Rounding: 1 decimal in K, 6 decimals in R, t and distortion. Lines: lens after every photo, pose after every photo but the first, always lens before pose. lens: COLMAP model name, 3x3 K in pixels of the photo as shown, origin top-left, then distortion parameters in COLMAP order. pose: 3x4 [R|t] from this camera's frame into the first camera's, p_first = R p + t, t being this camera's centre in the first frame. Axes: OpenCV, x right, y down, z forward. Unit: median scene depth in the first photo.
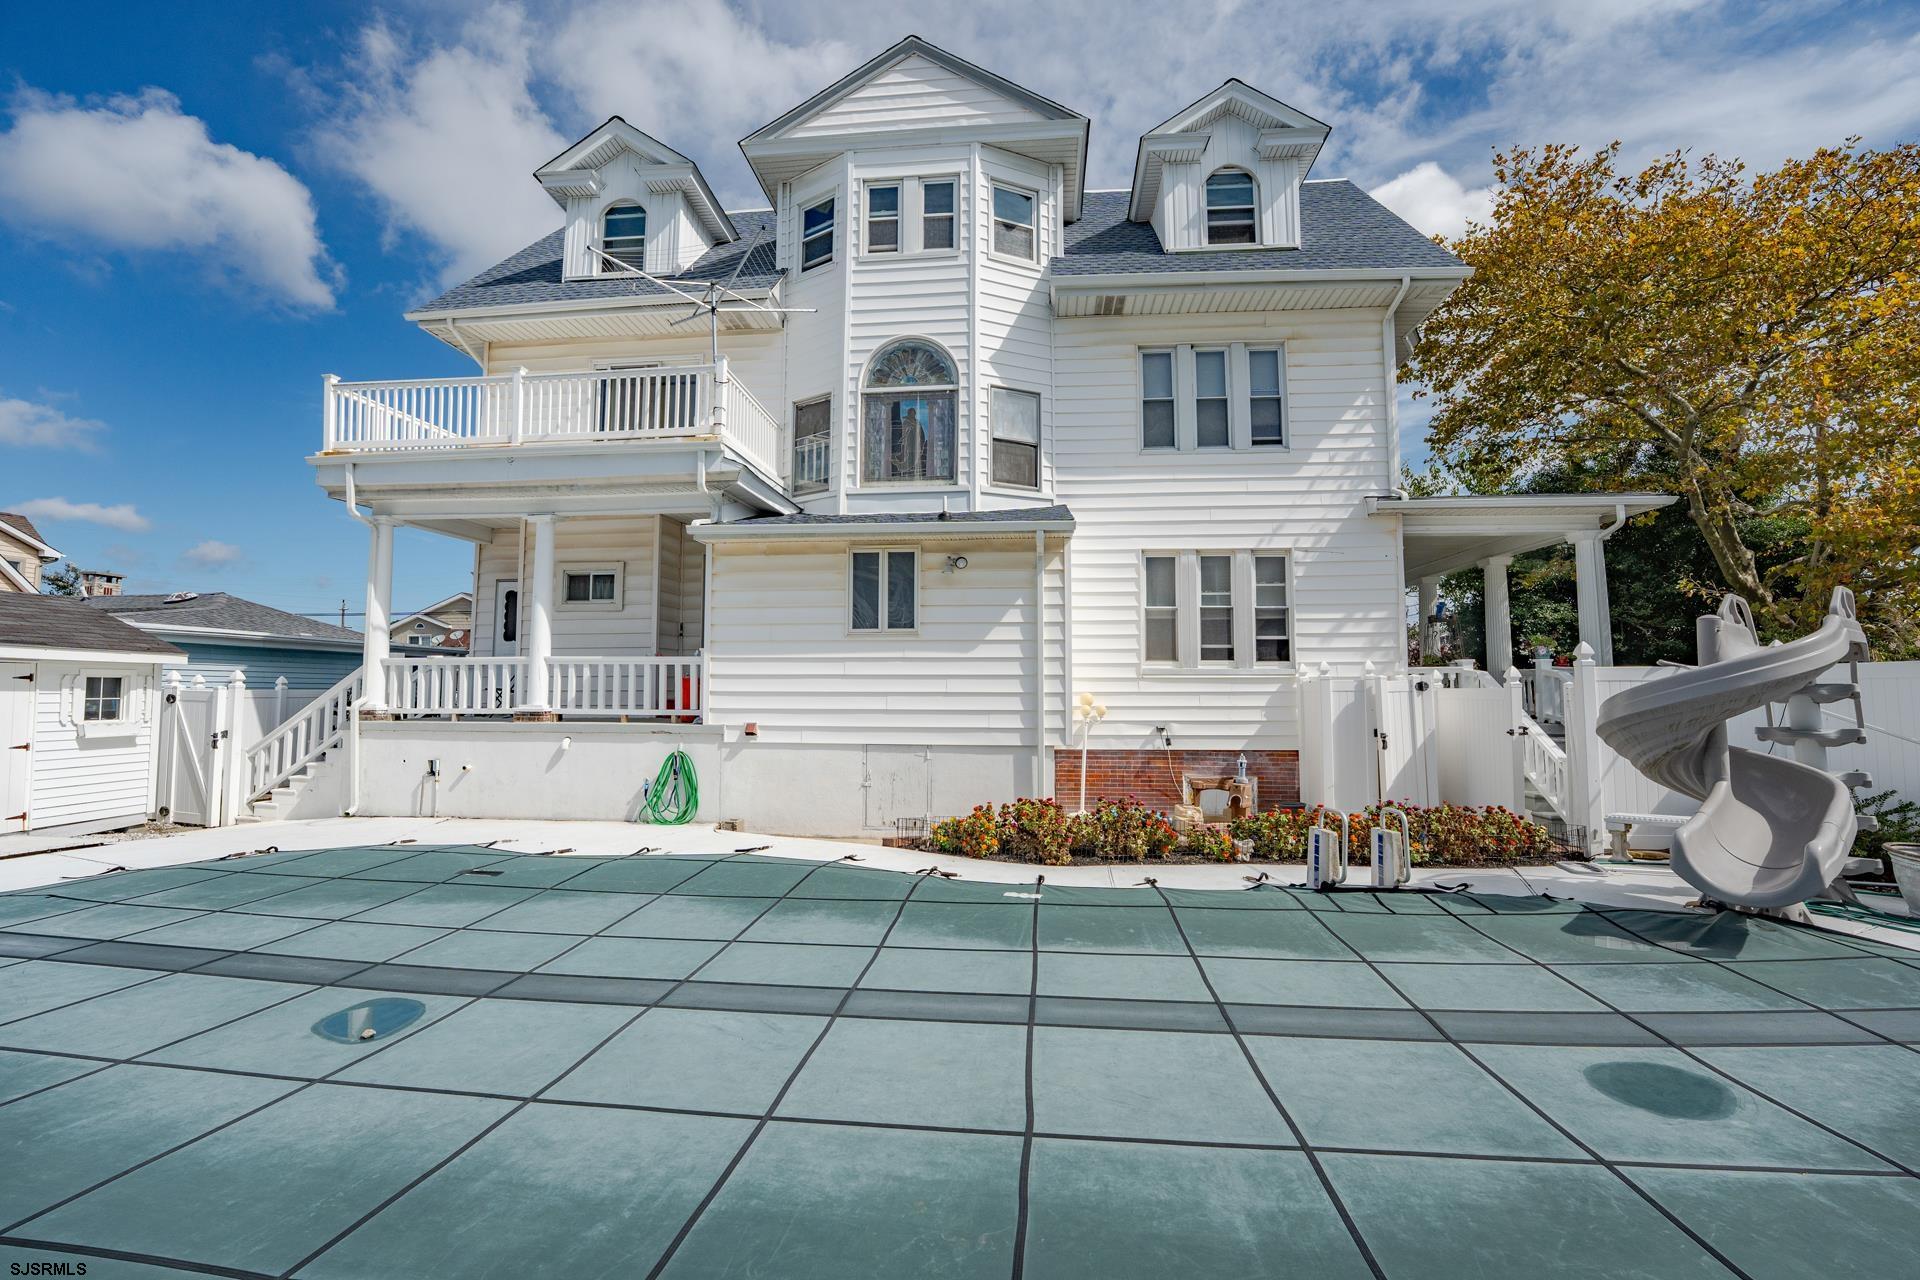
lens RADIAL K [[780.2, 0, 959.1], [0, 780.2, 640.6], [0, 0, 1]] dist [-0.023156, -0.000279]
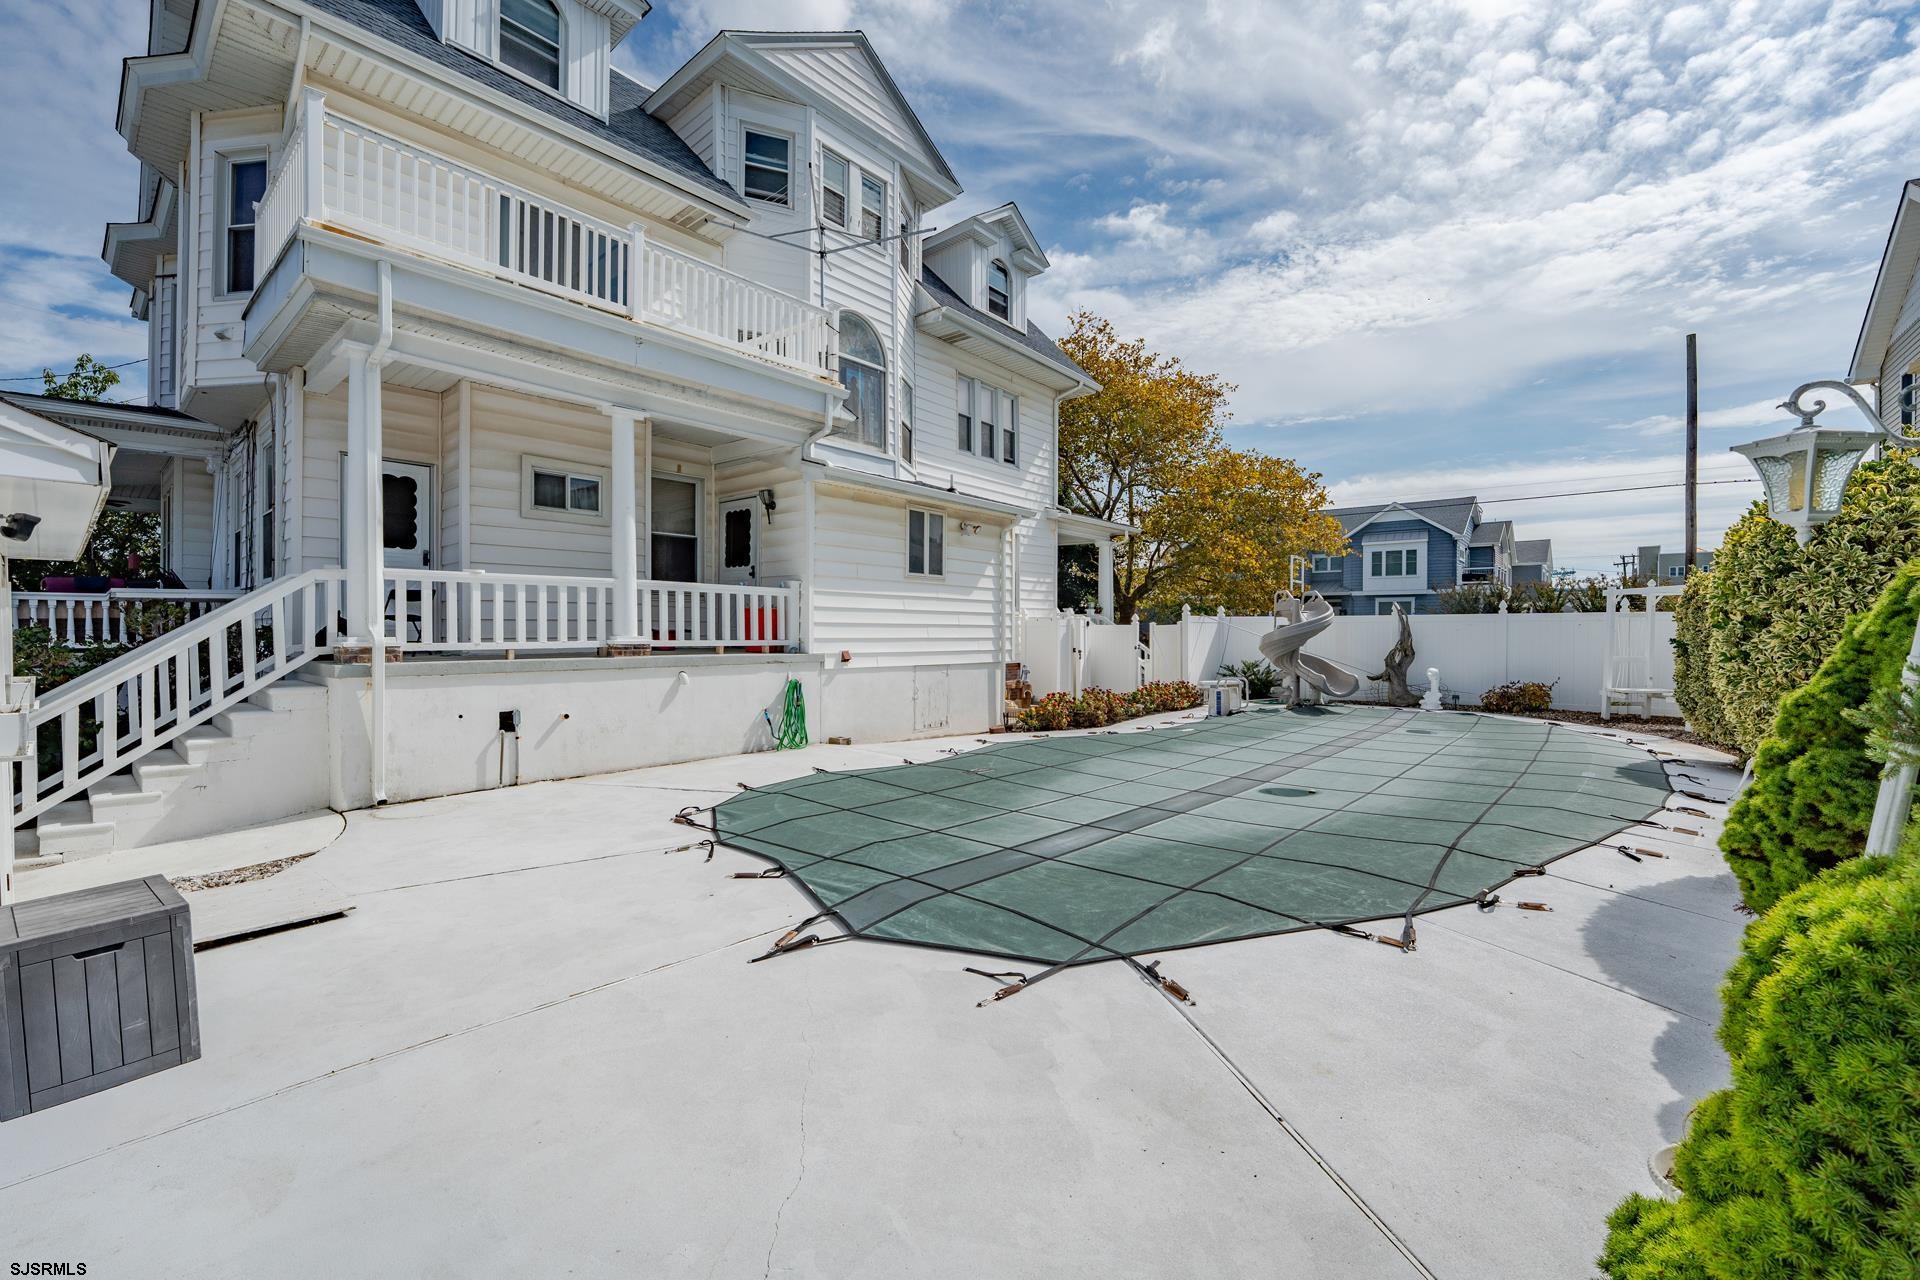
lens RADIAL K [[780.2, 0, 954.3], [0, 780.2, 638.8], [0, 0, 1]] dist [-0.023156, -0.000279]
pose [[0.566282, -0.008363, 0.824169, -1.053389], [-0.062925, 0.996591, 0.053348, 0.017646], [-0.821806, -0.082071, 0.563826, 0.228416]]
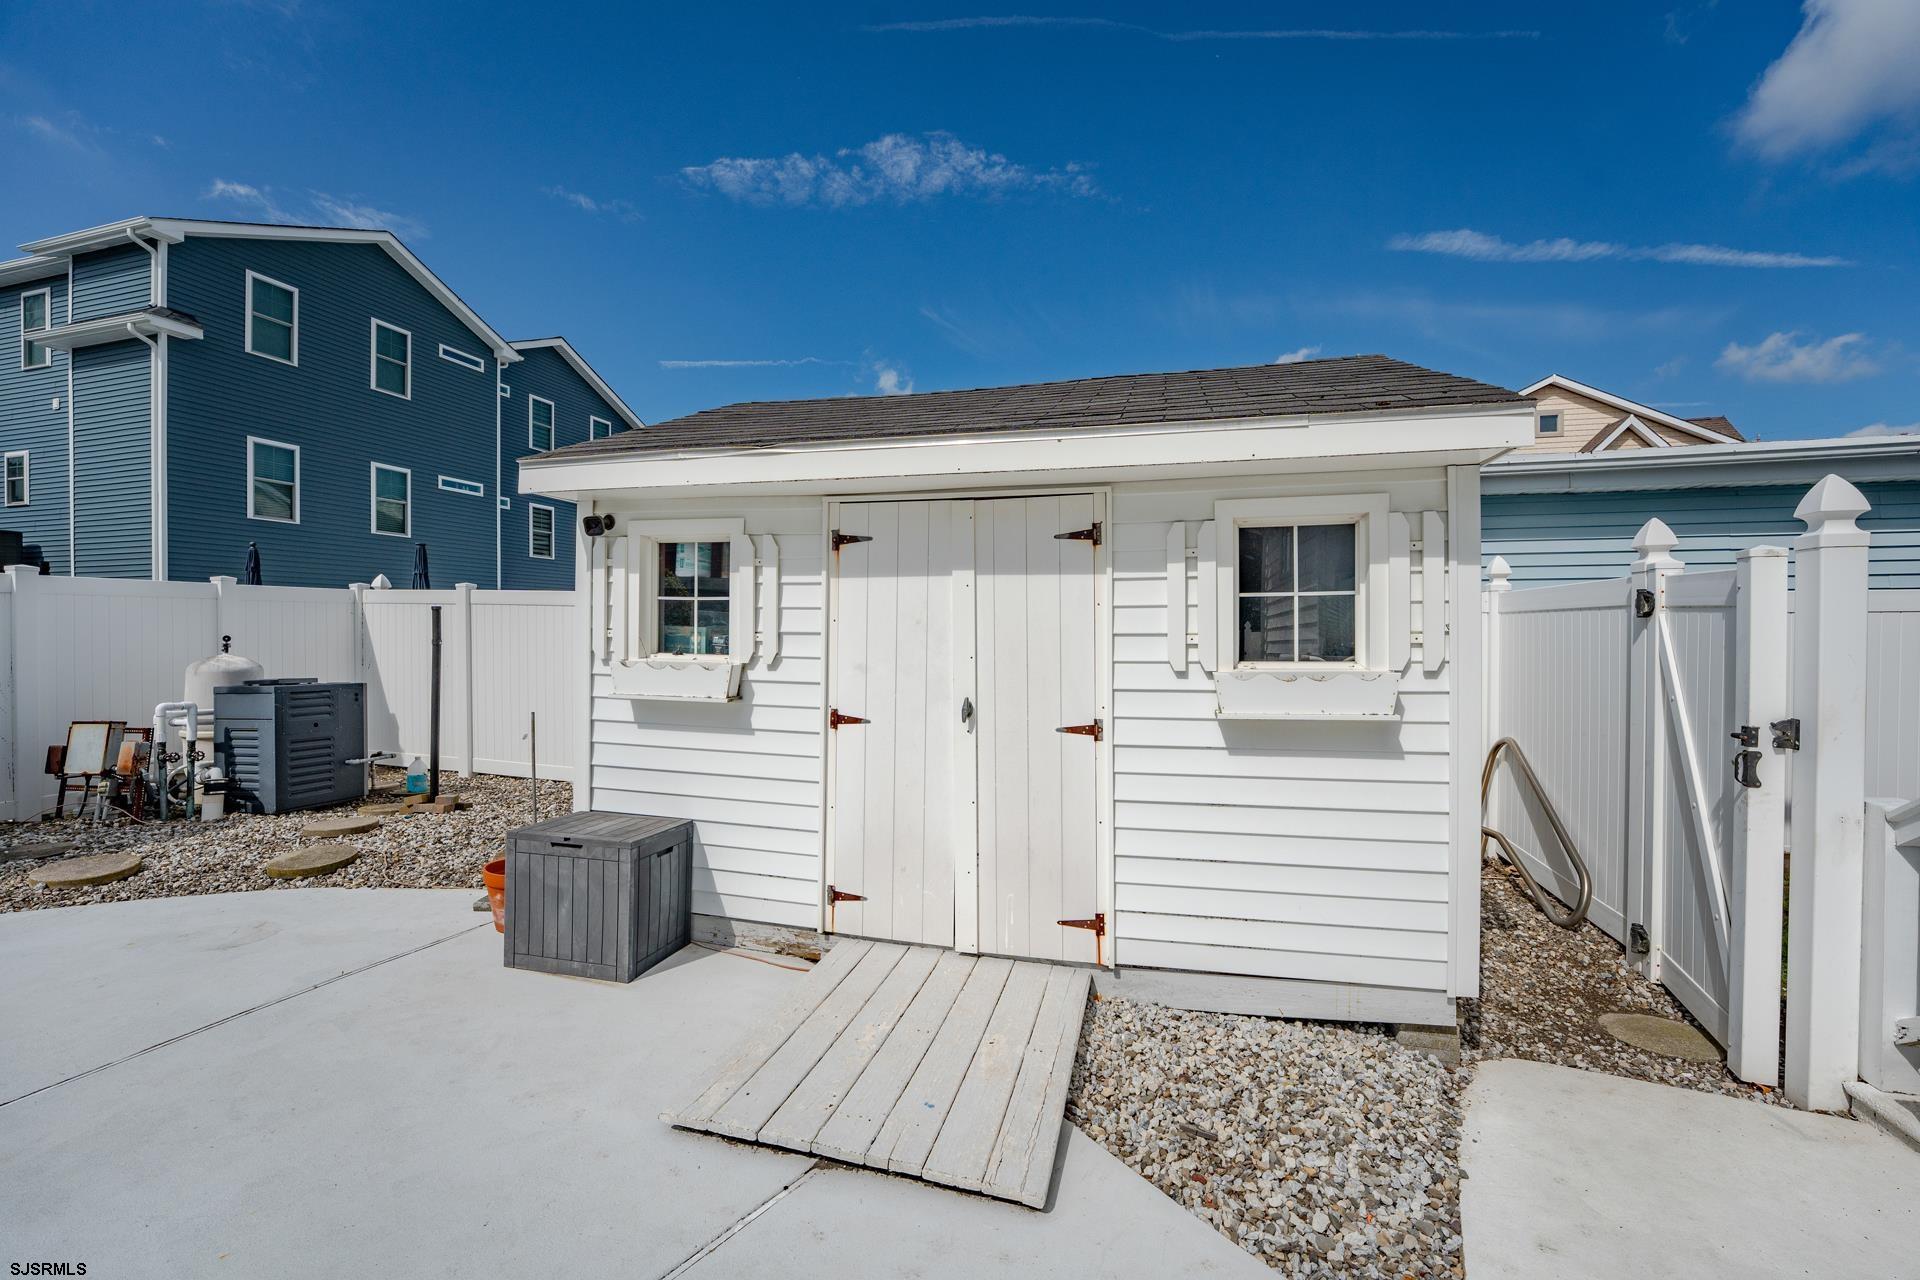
lens RADIAL K [[780.2, 0, 958.9], [0, 780.2, 635.7], [0, 0, 1]] dist [-0.023156, -0.000279]
pose [[-0.160143, 0.006440, -0.987073, -0.782203], [0.067892, 0.997682, -0.004506, 0.084860], [0.984756, -0.067736, -0.160209, 0.898442]]
